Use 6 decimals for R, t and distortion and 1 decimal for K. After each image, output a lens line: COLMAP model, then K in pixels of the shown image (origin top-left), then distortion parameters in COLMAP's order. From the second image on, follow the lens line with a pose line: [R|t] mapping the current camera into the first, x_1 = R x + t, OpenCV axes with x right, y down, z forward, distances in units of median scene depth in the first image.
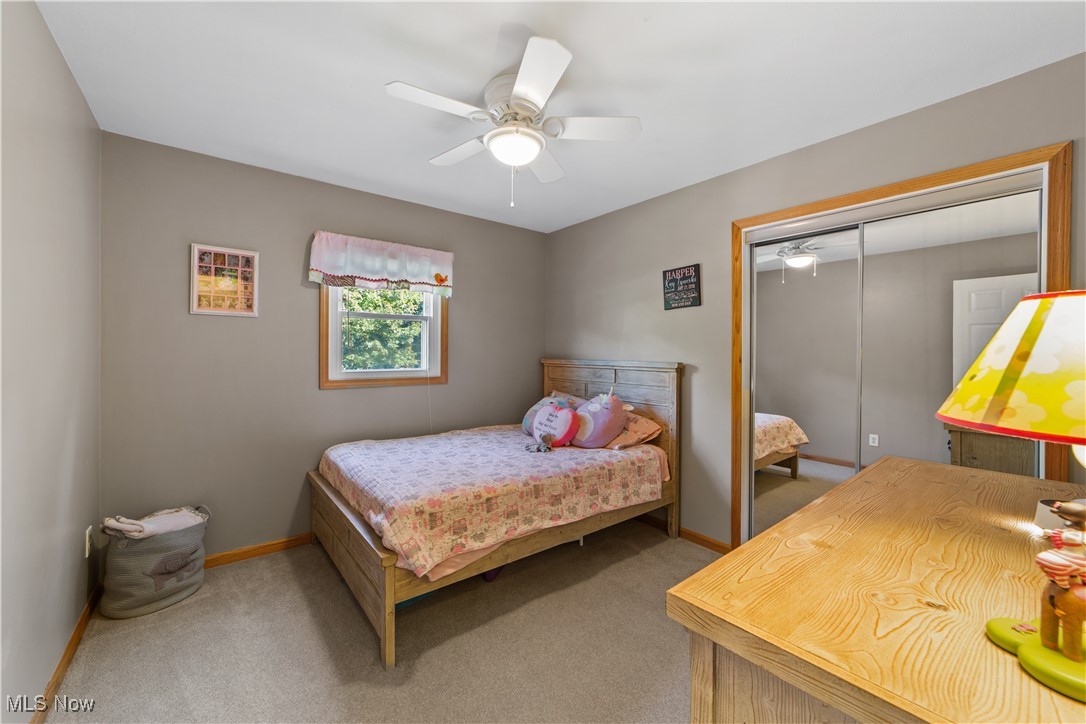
lens RADIAL K [[420.9, 0, 542.8], [0, 420.9, 354.6], [0, 0, 1]] dist [-0.013358, 0.004614]
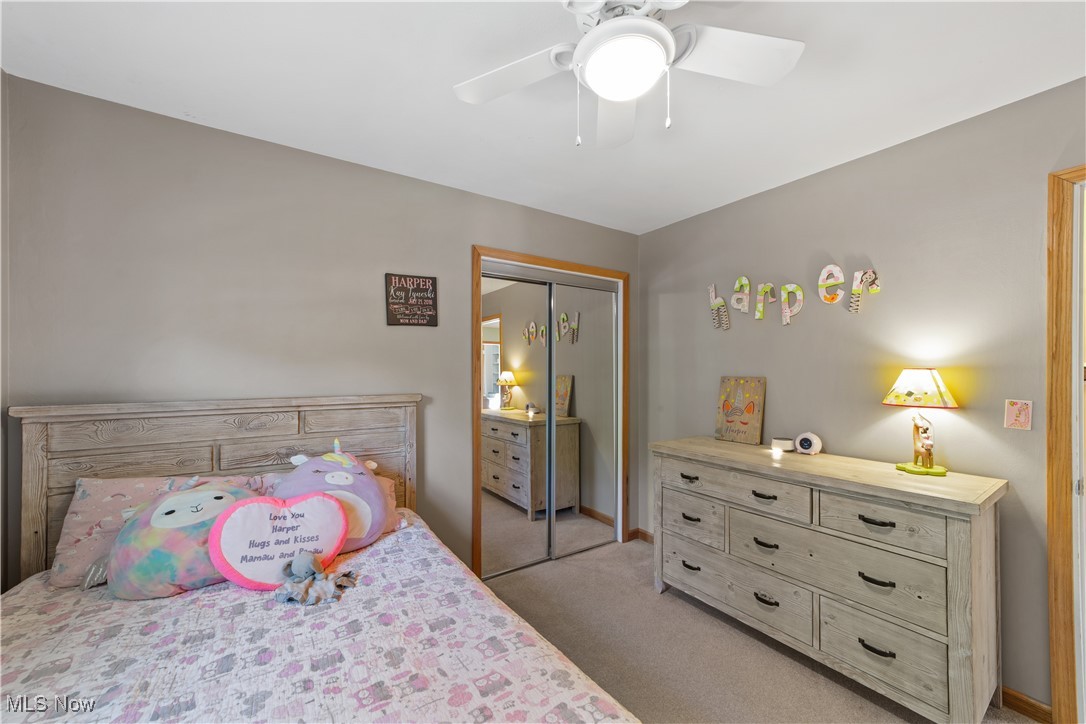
lens RADIAL K [[420.9, 0, 542.2], [0, 420.9, 368.2], [0, 0, 1]] dist [-0.013358, 0.004614]
pose [[0.104077, -0.001661, 0.994568, -0.445106], [0.007006, 0.999975, 0.000937, -0.028738], [-0.994545, 0.006871, 0.104086, 0.668175]]
